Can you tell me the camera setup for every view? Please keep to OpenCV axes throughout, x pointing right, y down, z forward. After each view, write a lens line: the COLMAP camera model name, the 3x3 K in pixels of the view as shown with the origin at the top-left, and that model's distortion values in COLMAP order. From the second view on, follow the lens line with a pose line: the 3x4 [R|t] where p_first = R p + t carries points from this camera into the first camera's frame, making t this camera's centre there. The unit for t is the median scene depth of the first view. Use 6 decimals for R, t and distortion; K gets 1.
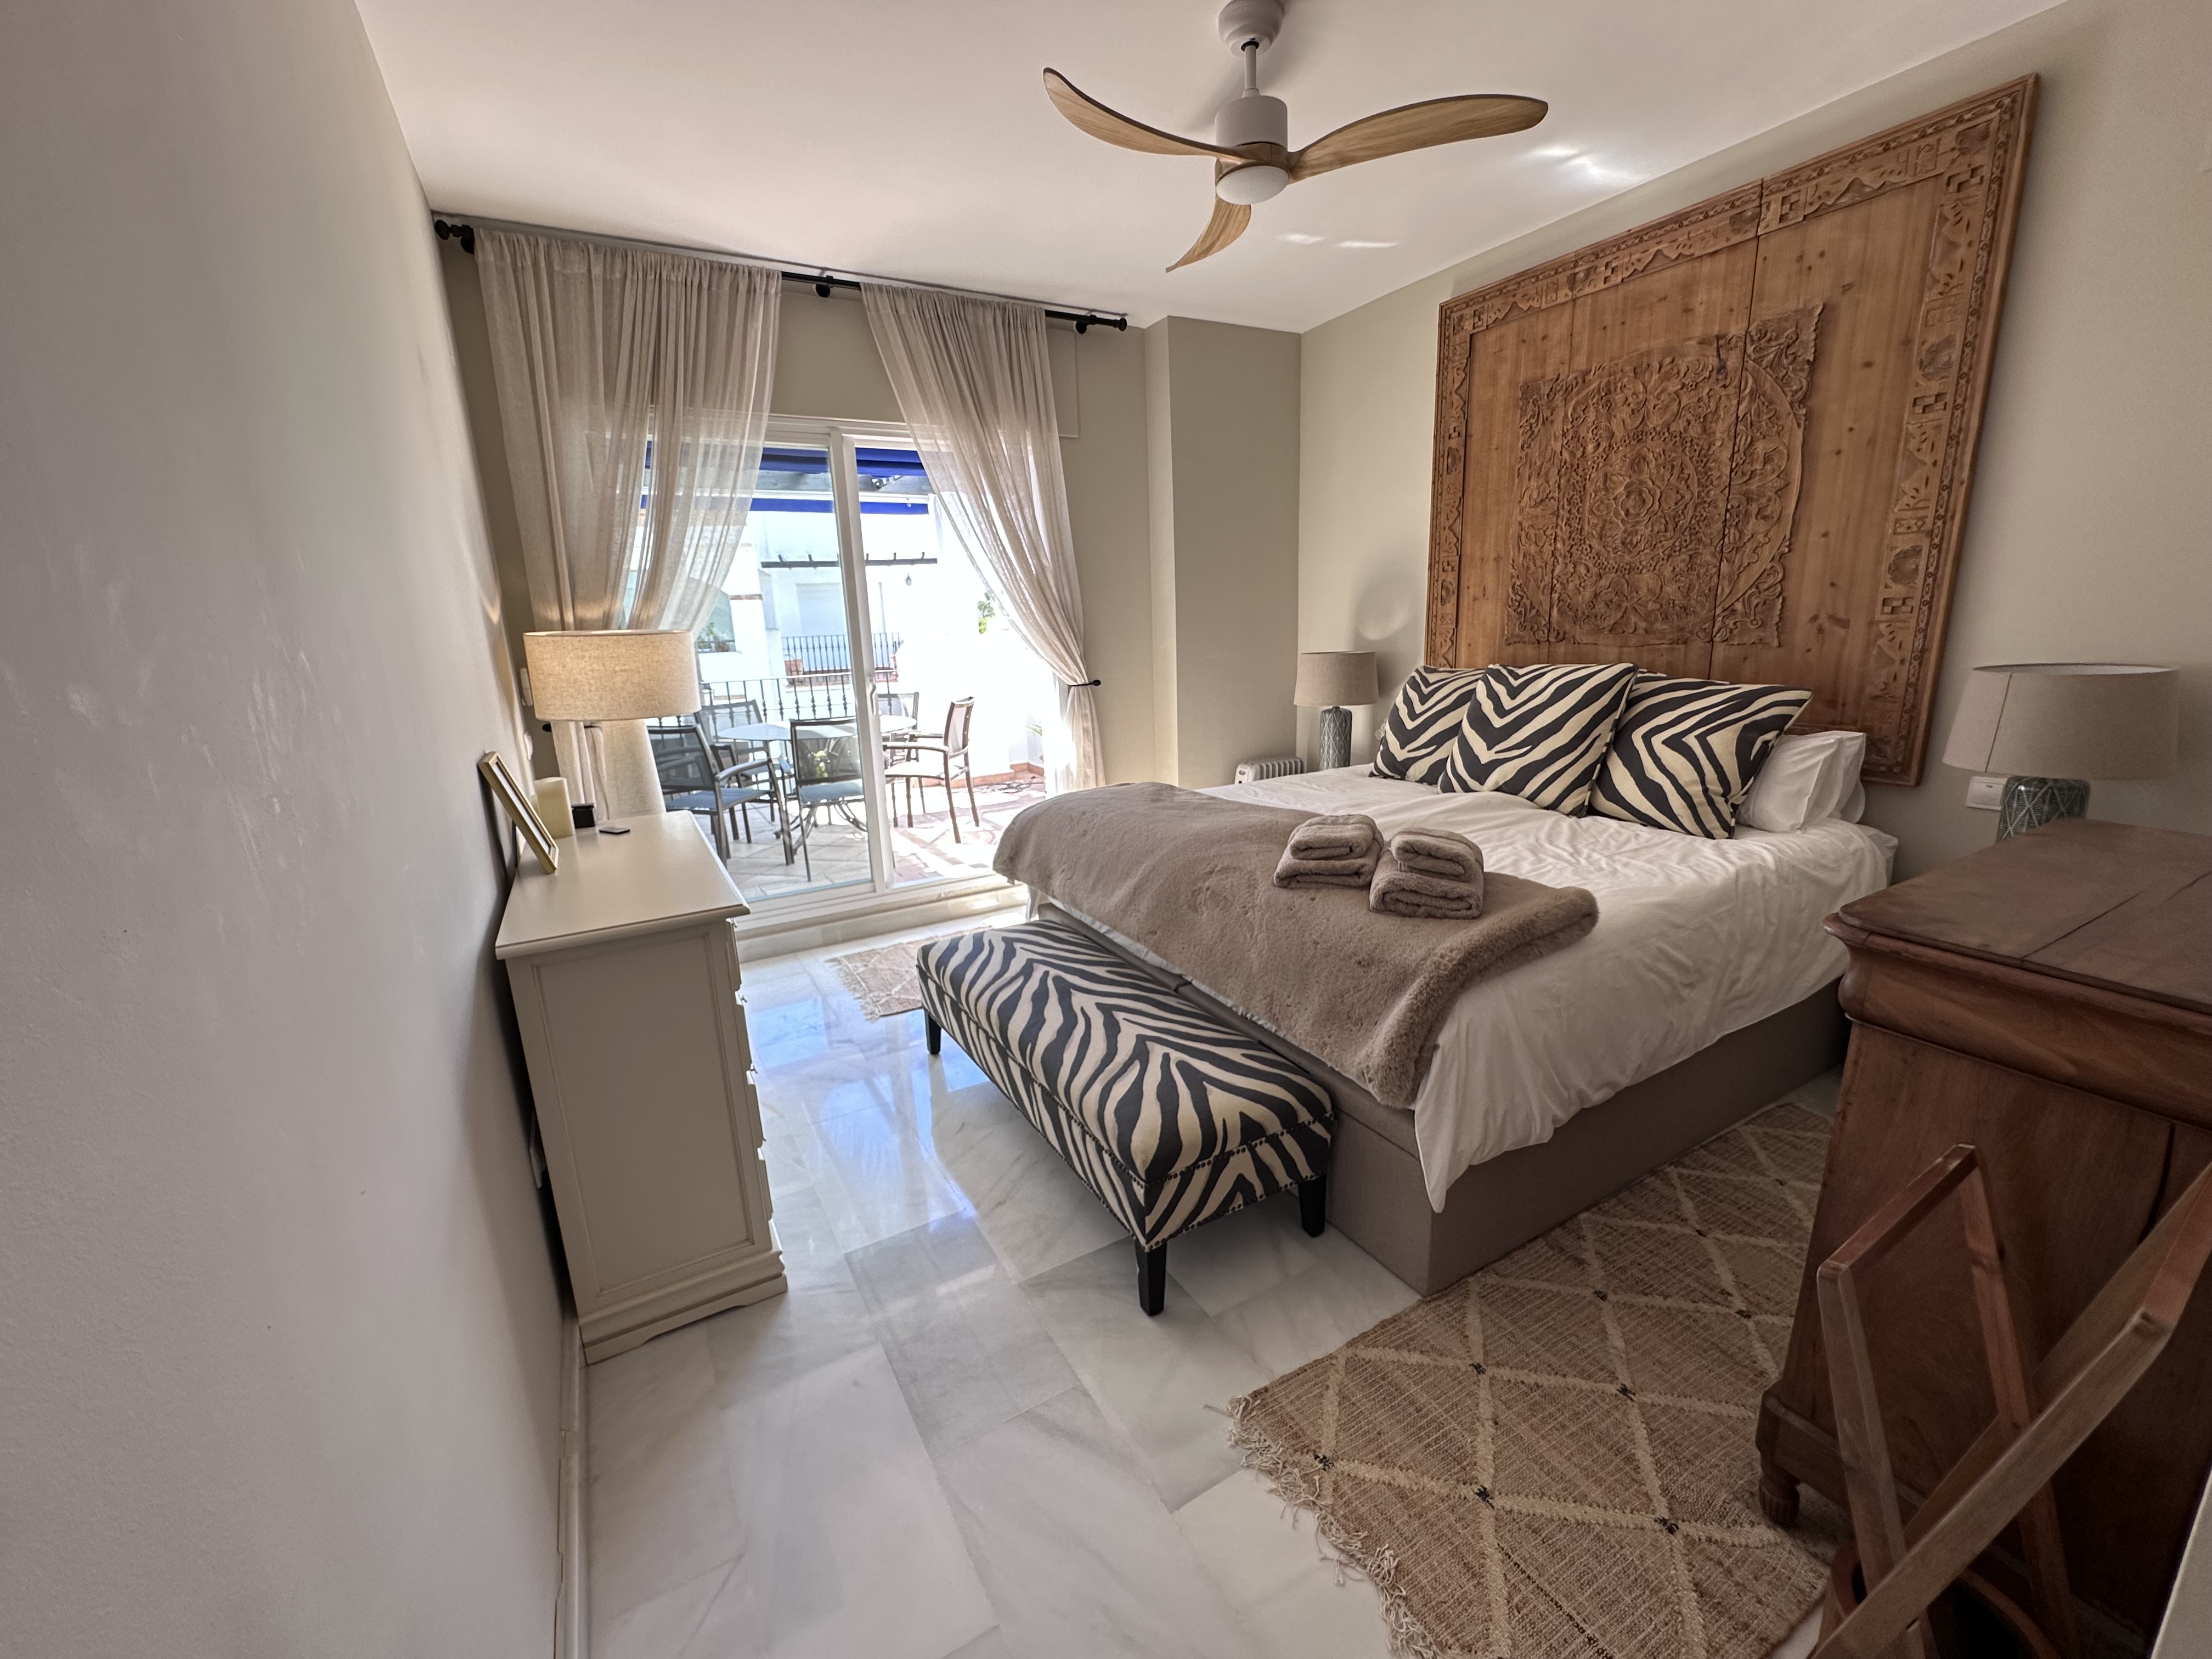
lens RADIAL K [[886.7, 0, 1104.4], [0, 886.7, 831.0], [0, 0, 1]] dist [-0.004200, 0.000733]
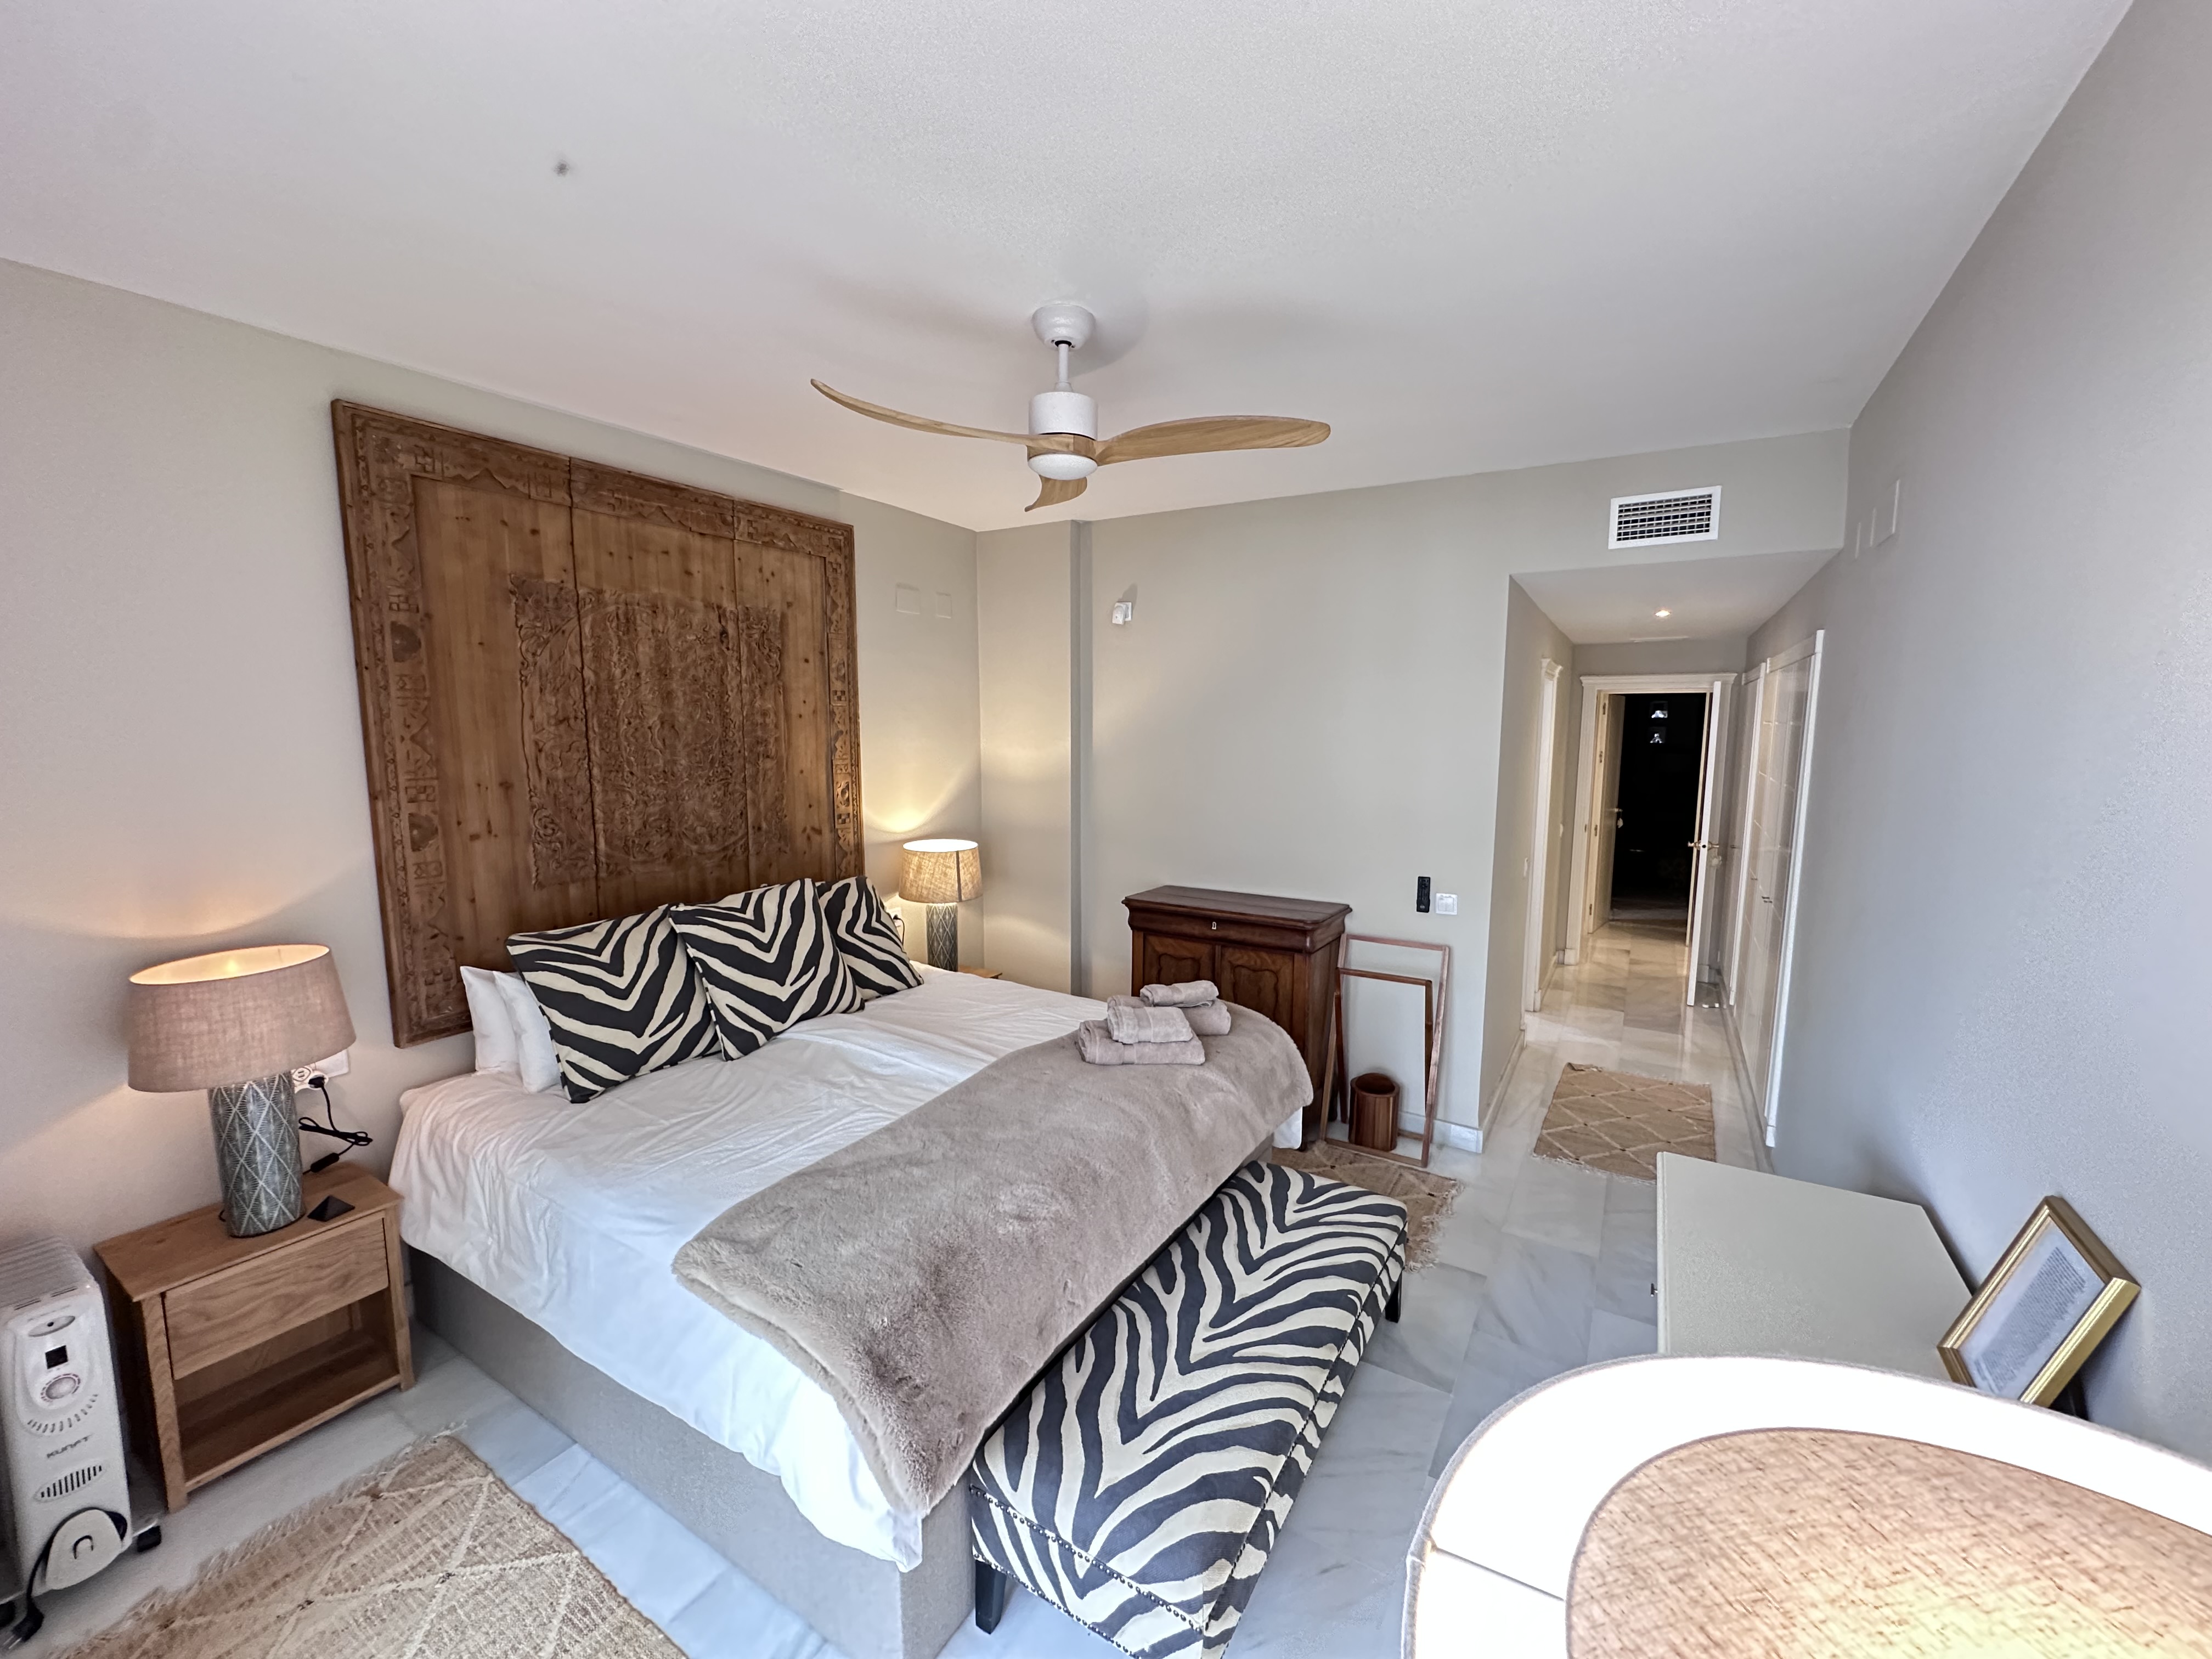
lens RADIAL K [[886.7, 0, 1104.4], [0, 886.7, 831.0], [0, 0, 1]] dist [-0.004200, 0.000733]
pose [[-0.474737, -0.069330, 0.877393, -0.572819], [0.222443, 0.955076, 0.195827, -0.371374], [-0.851554, 0.288136, -0.437988, 1.108529]]
